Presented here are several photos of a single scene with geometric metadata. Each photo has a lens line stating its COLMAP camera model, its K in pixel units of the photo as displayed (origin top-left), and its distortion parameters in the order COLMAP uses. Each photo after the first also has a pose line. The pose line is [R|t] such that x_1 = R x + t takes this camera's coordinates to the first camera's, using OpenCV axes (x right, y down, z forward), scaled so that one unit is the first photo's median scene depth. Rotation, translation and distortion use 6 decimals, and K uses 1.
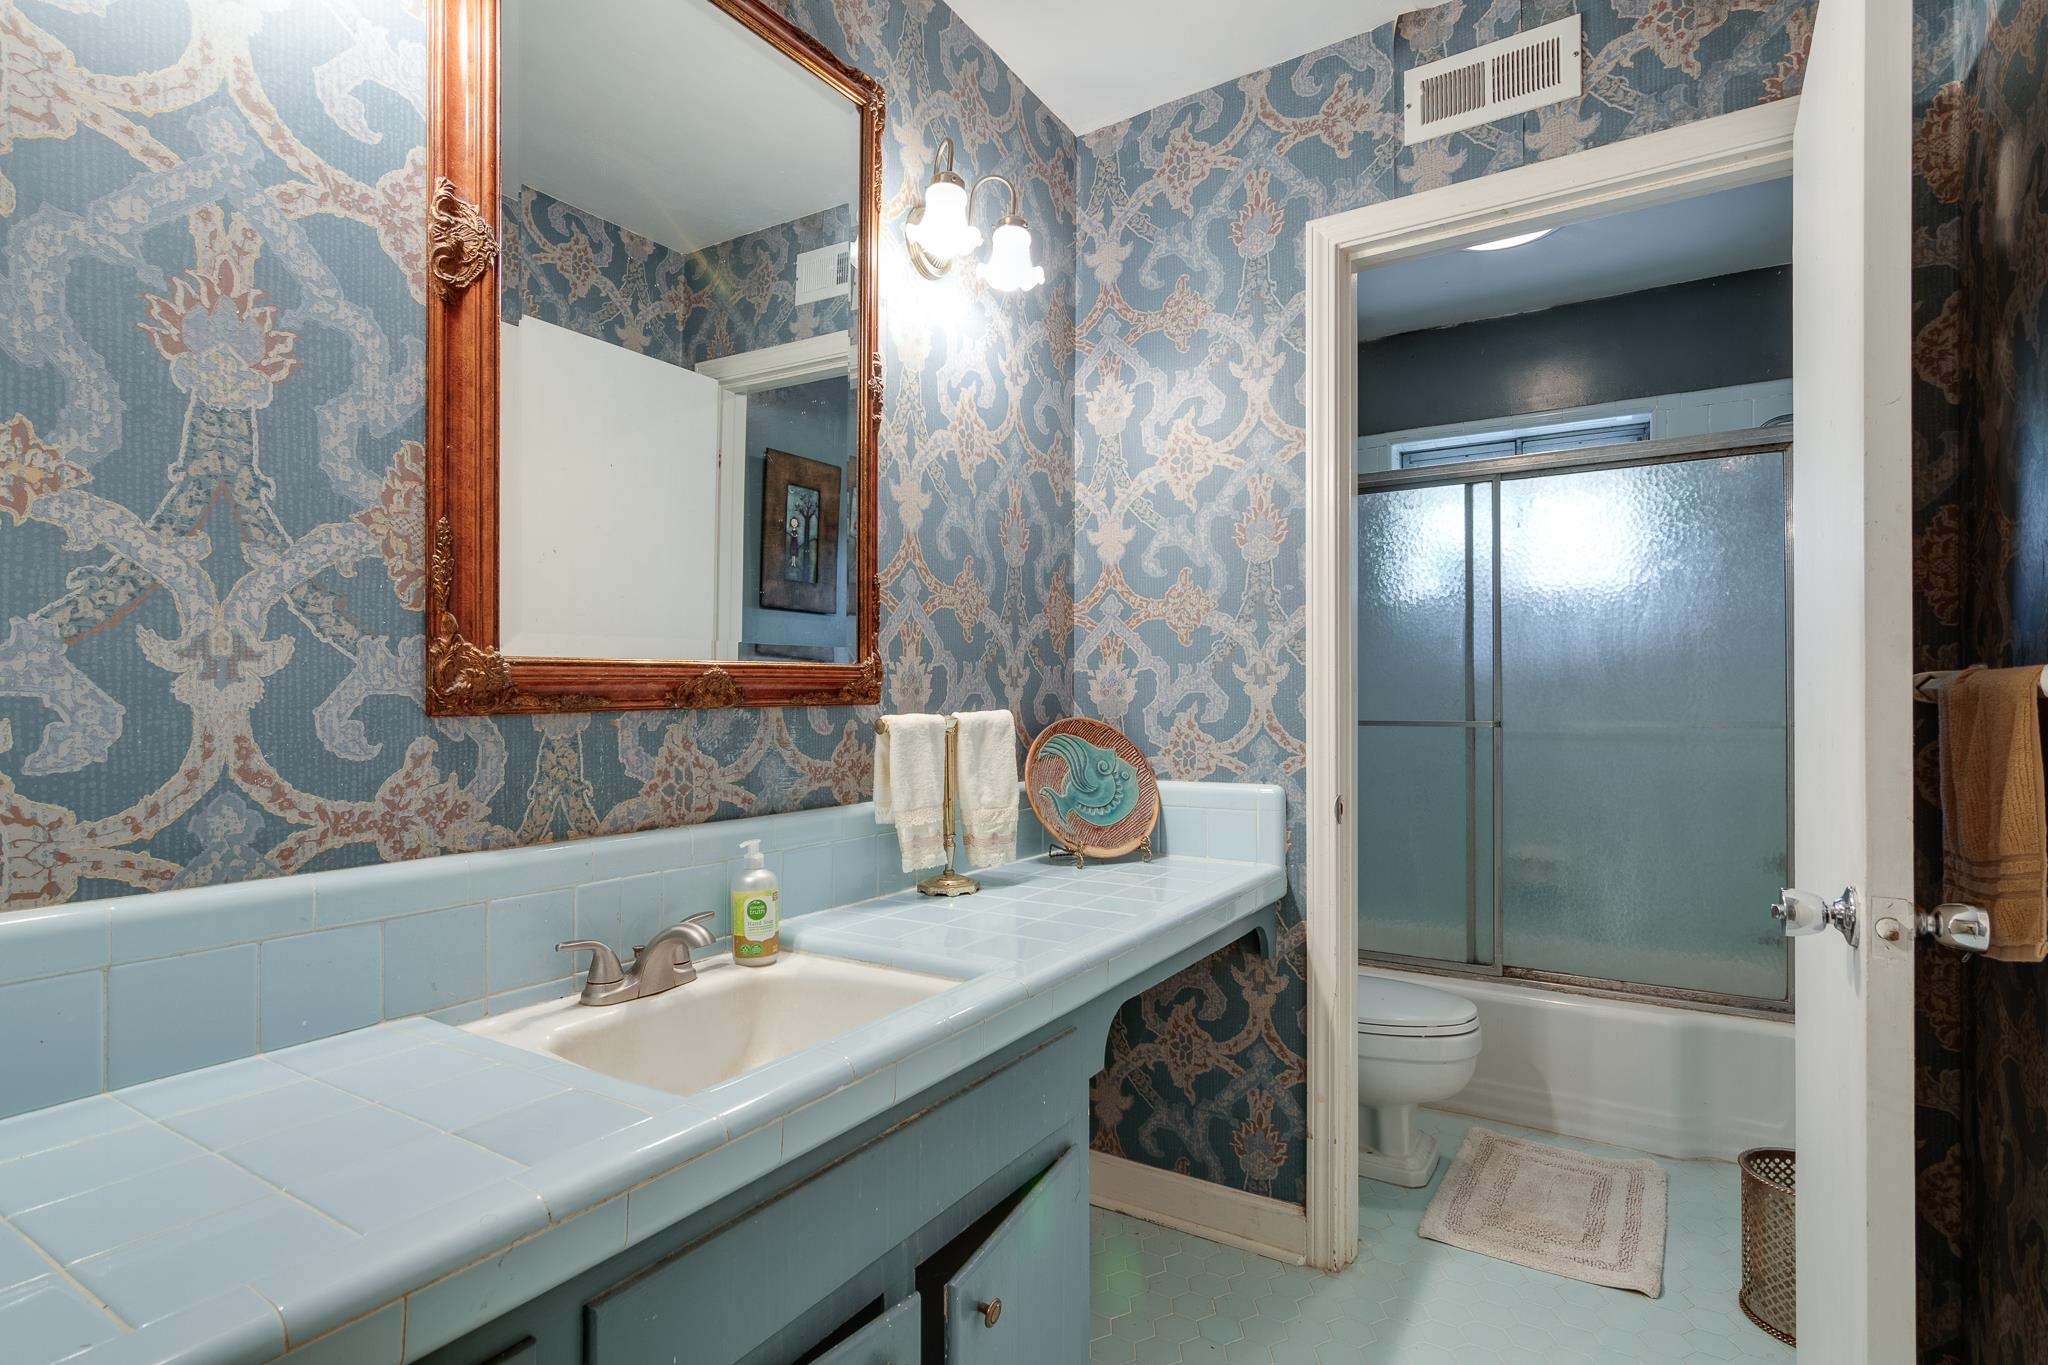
lens RADIAL K [[994.1, 0, 1015.5], [0, 994.1, 692.7], [0, 0, 1]] dist [-0.004374, 0.002455]
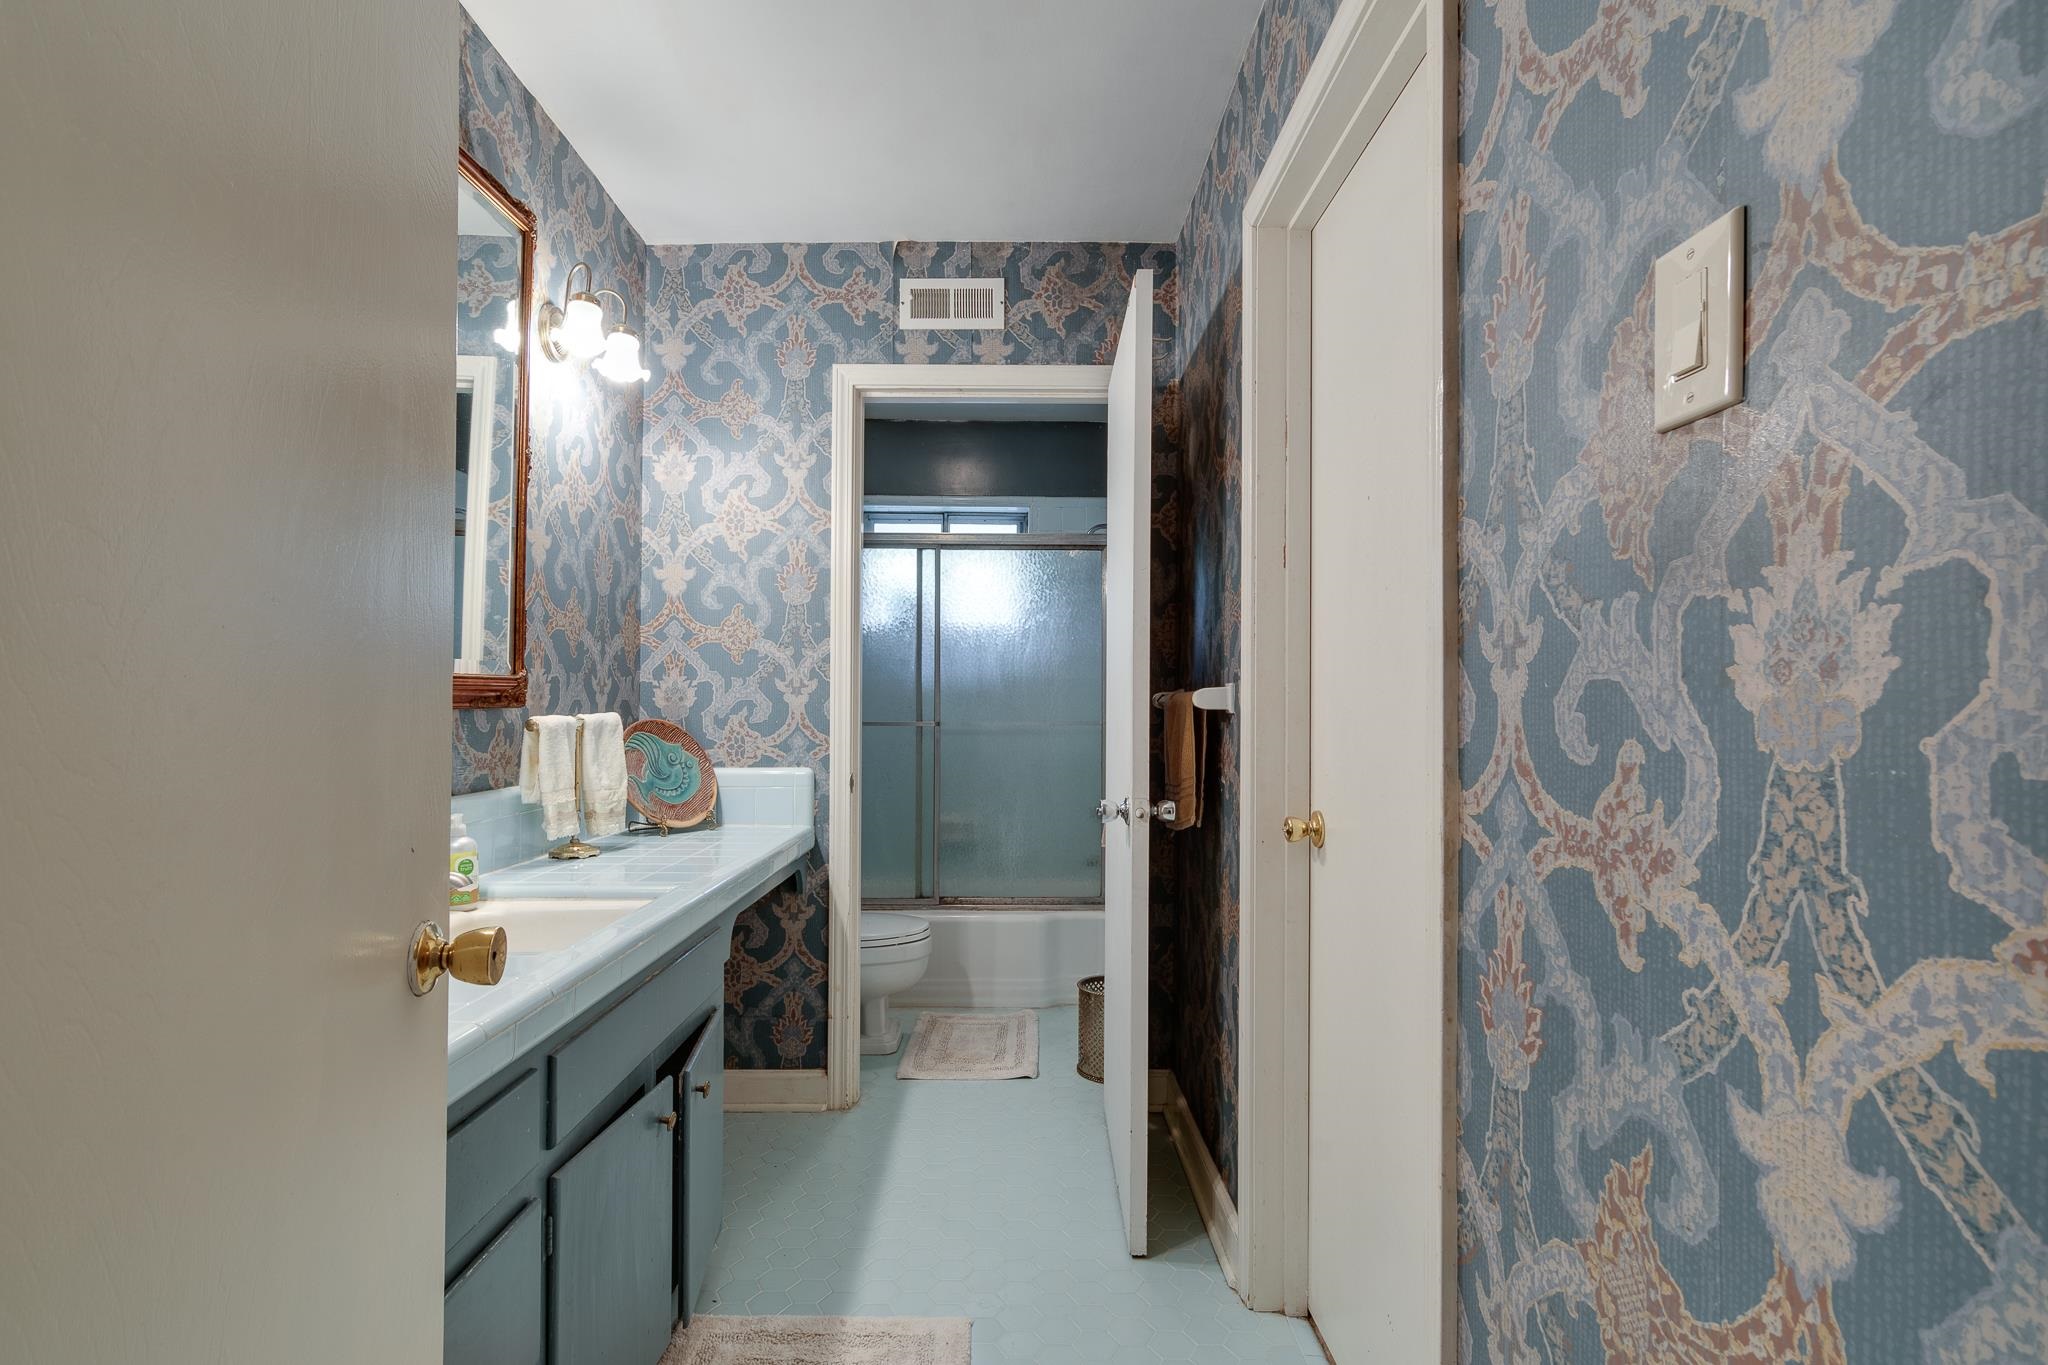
lens RADIAL K [[994.1, 0, 1024.2], [0, 994.1, 689.7], [0, 0, 1]] dist [-0.004374, 0.002455]
pose [[0.834425, 0.013703, 0.550952, -0.247583], [-0.008703, 0.999894, -0.011688, -0.001227], [-0.551054, 0.004958, 0.834455, -0.314250]]
